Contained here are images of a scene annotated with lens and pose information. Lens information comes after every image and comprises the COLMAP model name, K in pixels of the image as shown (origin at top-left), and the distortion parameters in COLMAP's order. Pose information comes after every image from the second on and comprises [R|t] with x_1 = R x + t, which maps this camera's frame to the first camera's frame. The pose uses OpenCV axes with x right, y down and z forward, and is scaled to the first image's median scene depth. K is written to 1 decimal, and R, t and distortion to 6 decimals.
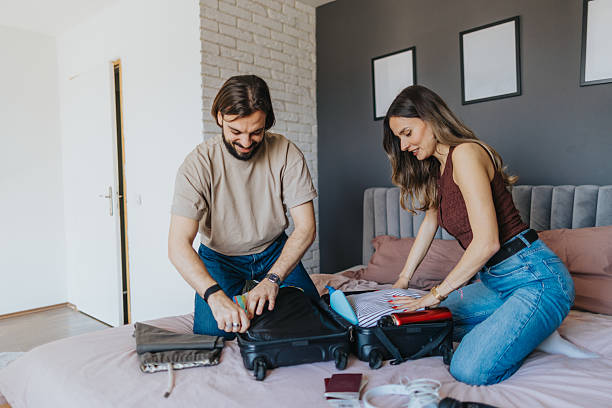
lens RADIAL K [[422.0, 0, 302.4], [0, 422.0, 211.4], [0, 0, 1]] dist [-0.010808, -0.005698]
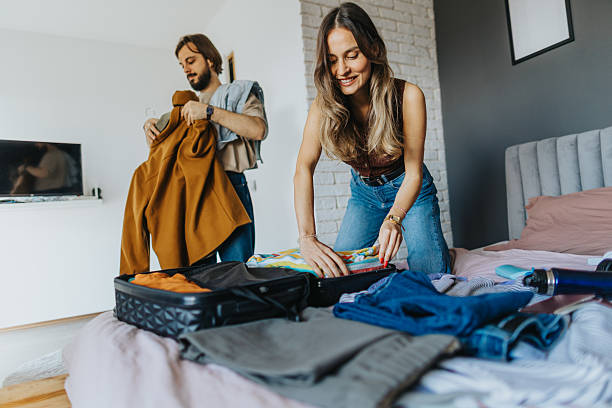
lens RADIAL K [[398.6, 0, 304.6], [0, 398.6, 205.4], [0, 0, 1]] dist [-0.008973, 0.008412]
pose [[0.947142, -0.059850, -0.315184, 0.015663], [0.043923, 0.997384, -0.057404, 0.078658], [0.317795, 0.040526, 0.947293, 0.153453]]
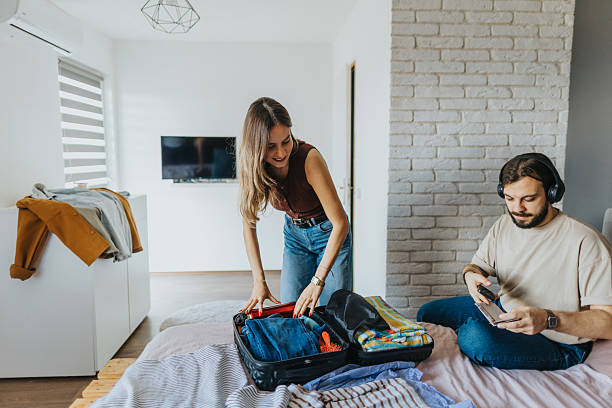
lens RADIAL K [[398.6, 0, 316.5], [0, 398.6, 199.9], [0, 0, 1]] dist [-0.008973, 0.008412]
pose [[0.723923, 0.090810, -0.683878, 0.228882], [-0.052085, 0.995664, 0.077076, -0.084708], [0.687912, -0.020178, 0.725514, 0.191952]]
